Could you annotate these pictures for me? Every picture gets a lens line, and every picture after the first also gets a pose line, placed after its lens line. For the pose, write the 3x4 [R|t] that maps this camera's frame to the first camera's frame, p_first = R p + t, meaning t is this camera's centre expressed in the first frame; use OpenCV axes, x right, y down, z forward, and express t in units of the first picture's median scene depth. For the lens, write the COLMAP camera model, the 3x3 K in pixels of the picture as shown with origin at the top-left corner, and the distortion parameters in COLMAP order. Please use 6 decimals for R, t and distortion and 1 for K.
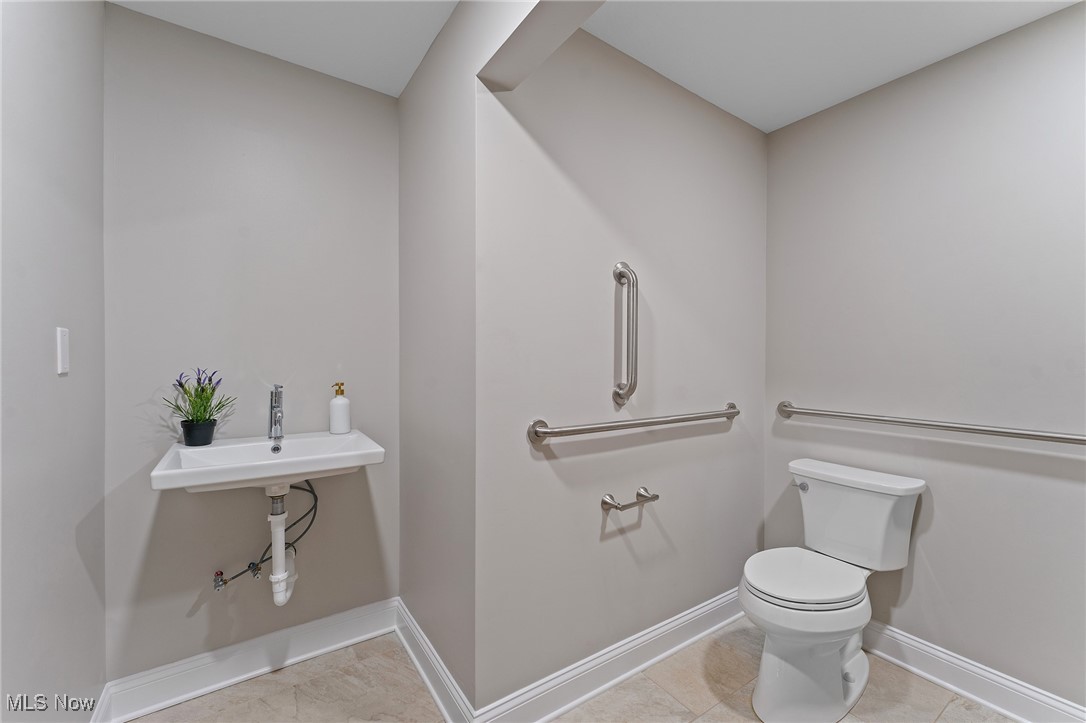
lens RADIAL K [[434.4, 0, 550.2], [0, 434.4, 355.7], [0, 0, 1]] dist [-0.001808, -0.000015]
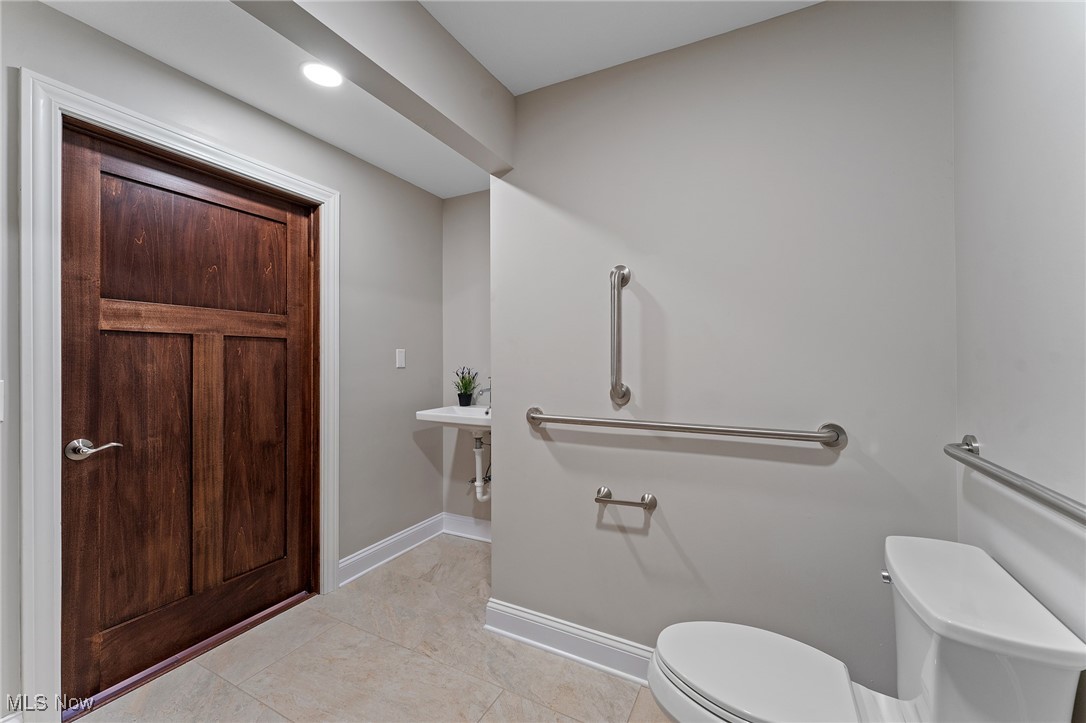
lens RADIAL K [[434.4, 0, 550.2], [0, 434.4, 355.7], [0, 0, 1]] dist [-0.001808, -0.000015]
pose [[0.475072, -0.021013, -0.879696, 1.009094], [0.008520, 0.999778, -0.019279, 0.017973], [0.879905, 0.001664, 0.475146, 0.379700]]
